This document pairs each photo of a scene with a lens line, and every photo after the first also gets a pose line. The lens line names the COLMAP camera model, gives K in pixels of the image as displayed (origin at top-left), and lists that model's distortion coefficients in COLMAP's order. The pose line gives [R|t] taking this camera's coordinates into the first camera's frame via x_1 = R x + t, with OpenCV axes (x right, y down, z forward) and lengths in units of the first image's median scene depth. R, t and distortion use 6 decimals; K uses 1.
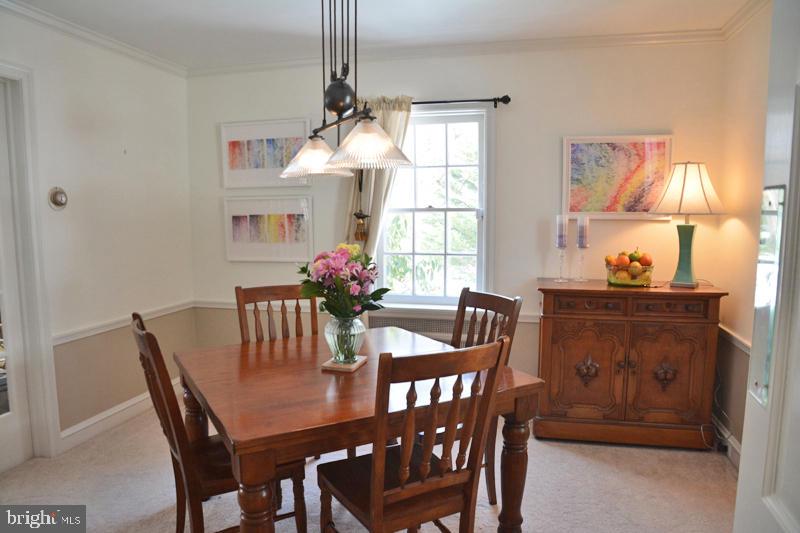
lens RADIAL K [[564.8, 0, 397.7], [0, 564.8, 267.3], [0, 0, 1]] dist [-0.124798, 0.067958]
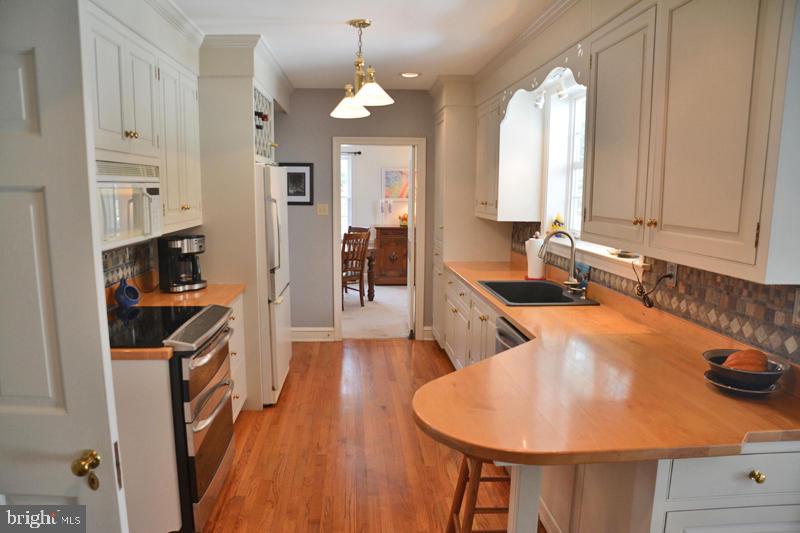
lens RADIAL K [[564.8, 0, 388.1], [0, 564.8, 288.7], [0, 0, 1]] dist [-0.124798, 0.067958]
pose [[0.955650, -0.045363, 0.290989, -0.466098], [0.022678, 0.996467, 0.080865, 0.109729], [-0.293630, -0.070679, 0.953303, -1.554574]]
